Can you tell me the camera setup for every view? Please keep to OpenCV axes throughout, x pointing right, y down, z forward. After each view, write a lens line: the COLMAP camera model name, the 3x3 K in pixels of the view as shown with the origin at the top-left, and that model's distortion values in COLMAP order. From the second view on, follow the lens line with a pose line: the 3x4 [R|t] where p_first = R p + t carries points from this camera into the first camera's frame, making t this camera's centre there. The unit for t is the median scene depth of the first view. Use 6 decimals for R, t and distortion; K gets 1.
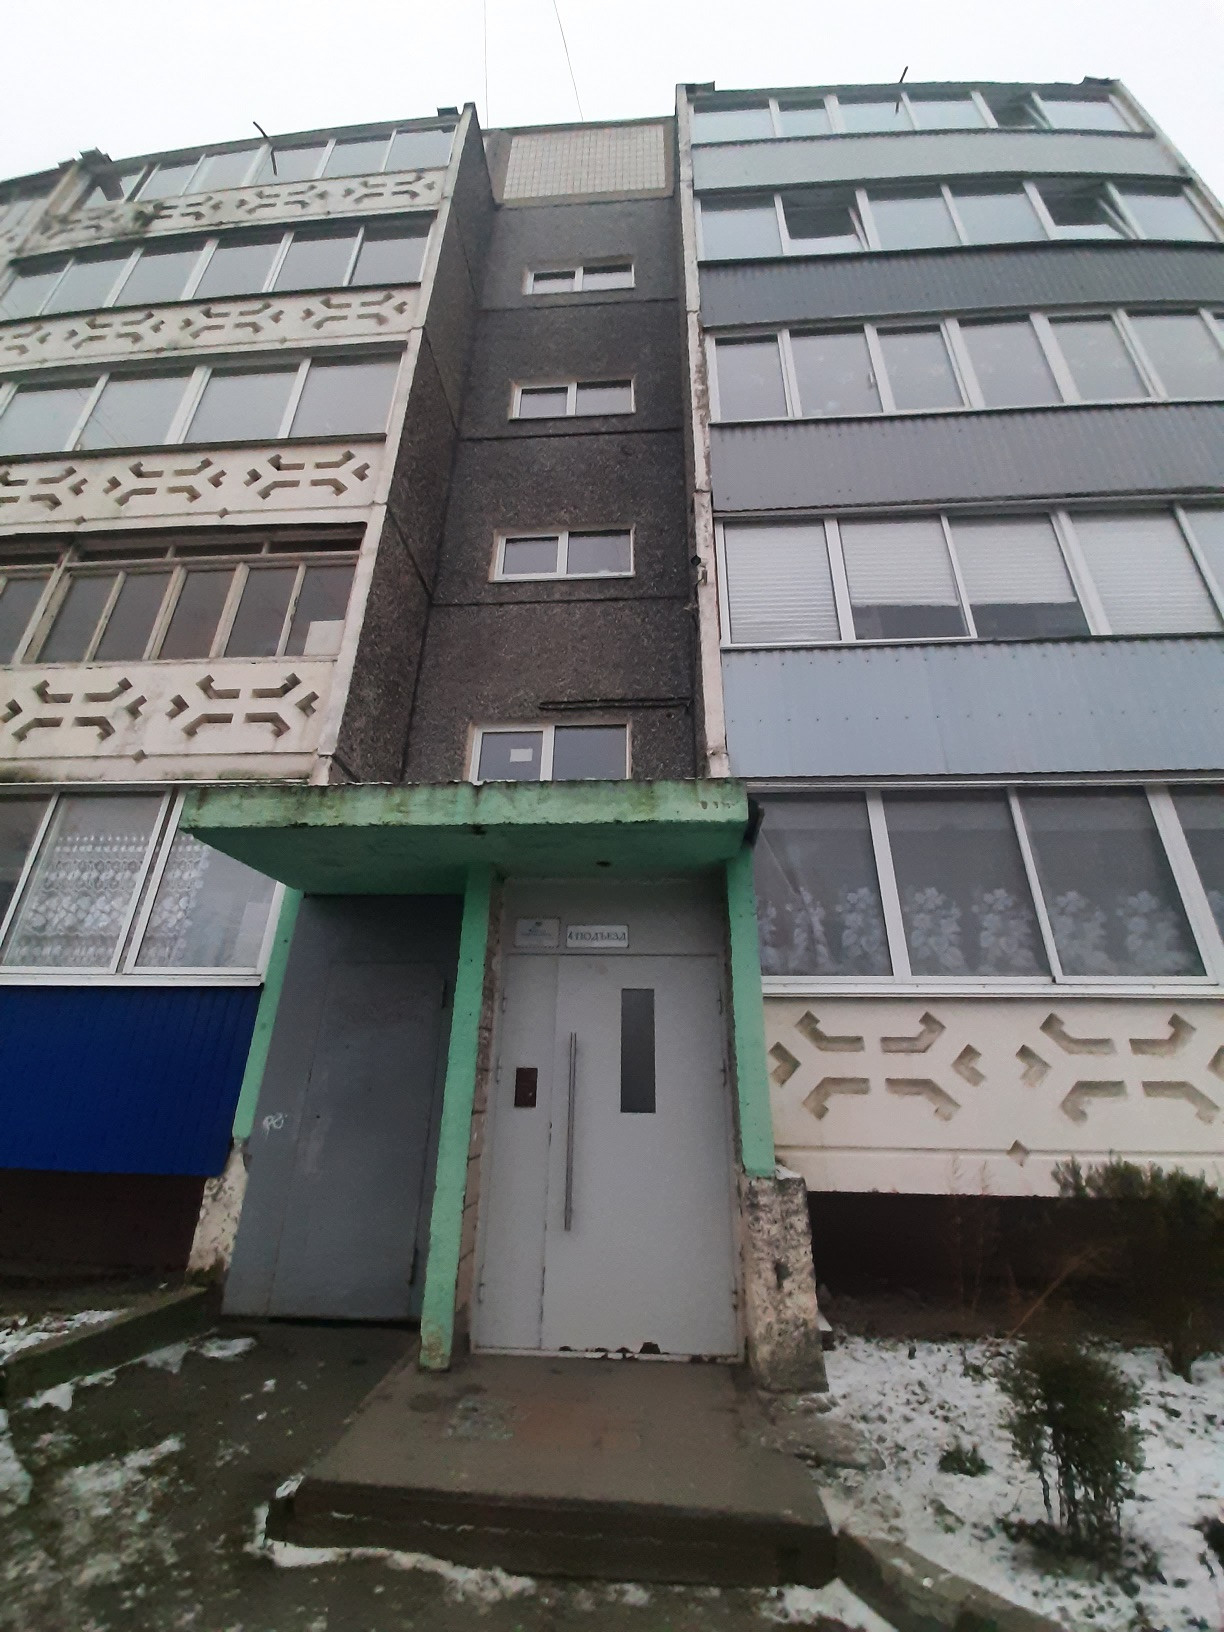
lens RADIAL K [[629.5, 0, 615.5], [0, 629.5, 828.5], [0, 0, 1]] dist [0.014789, -0.013643]
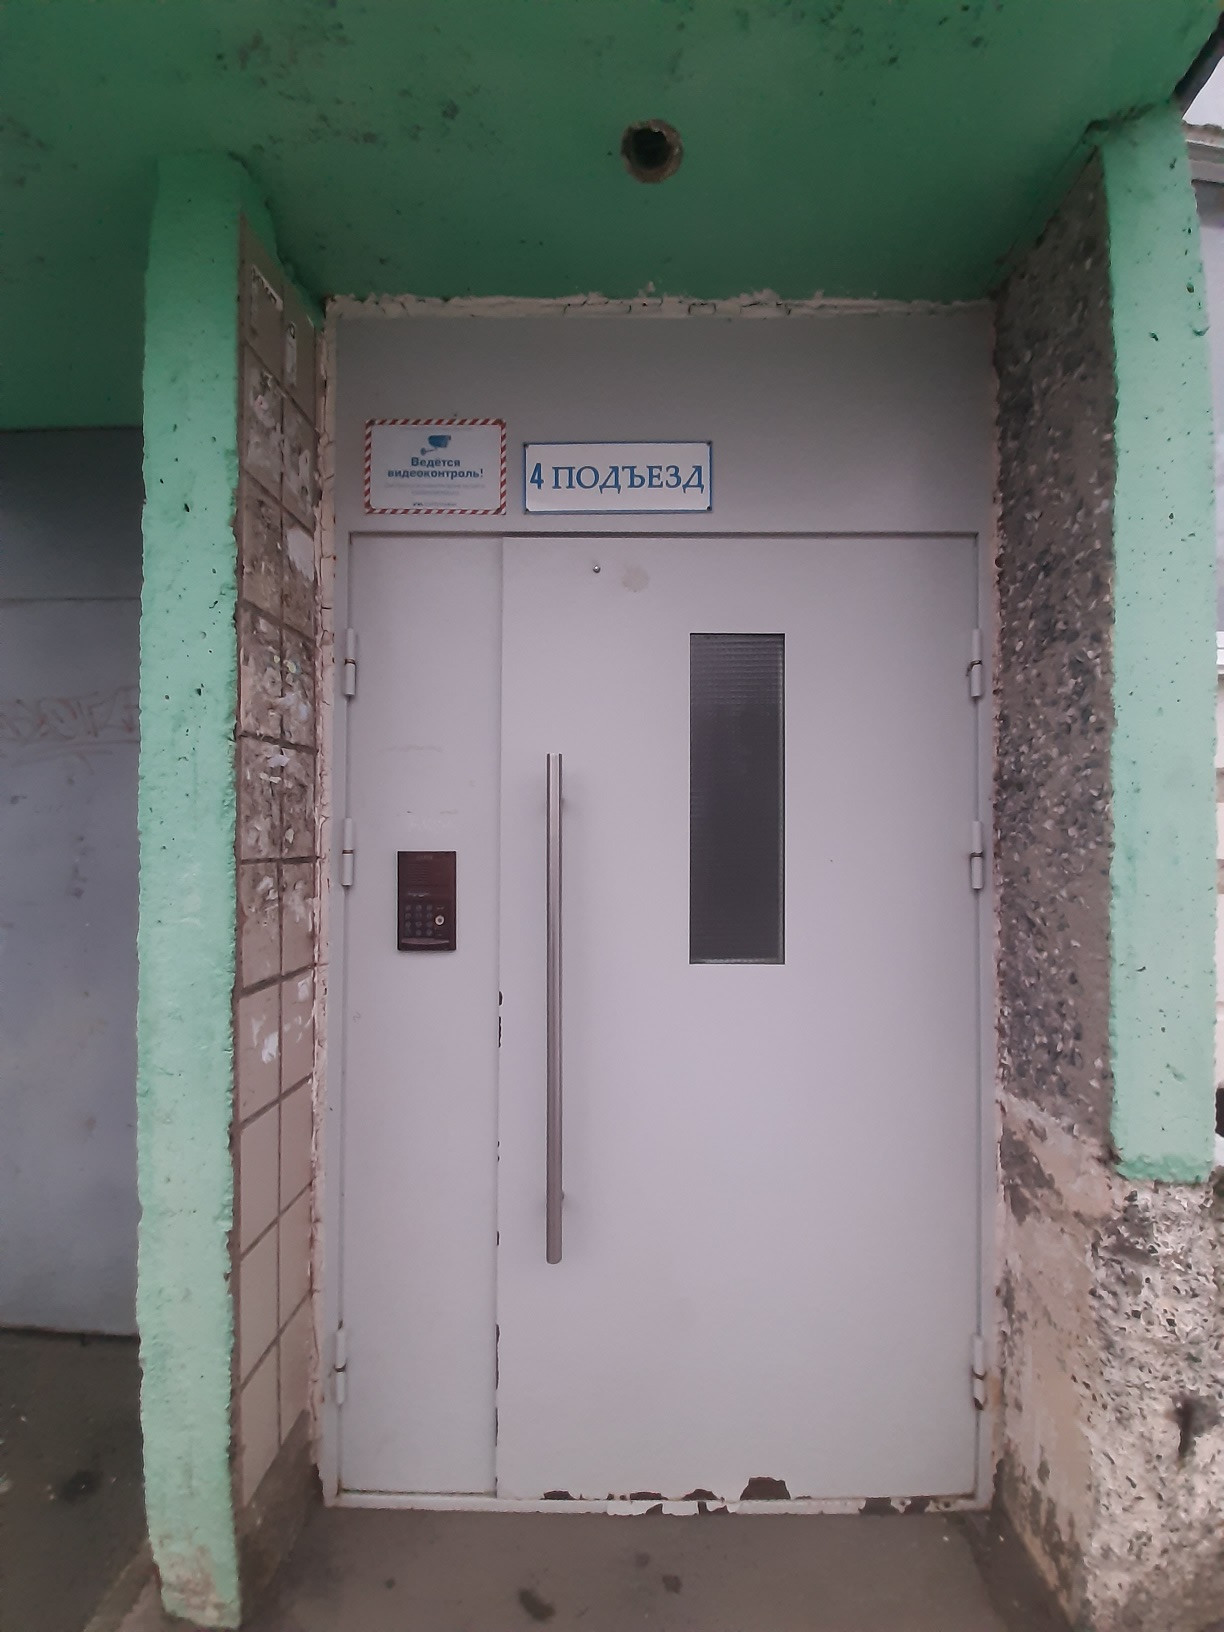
lens RADIAL K [[629.5, 0, 615.5], [0, 629.5, 828.5], [0, 0, 1]] dist [0.014789, -0.013643]
pose [[0.999436, -0.007275, 0.032773, -0.052773], [-0.005183, 0.931101, 0.364726, 0.275823], [-0.033169, -0.364690, 0.930538, 0.779397]]
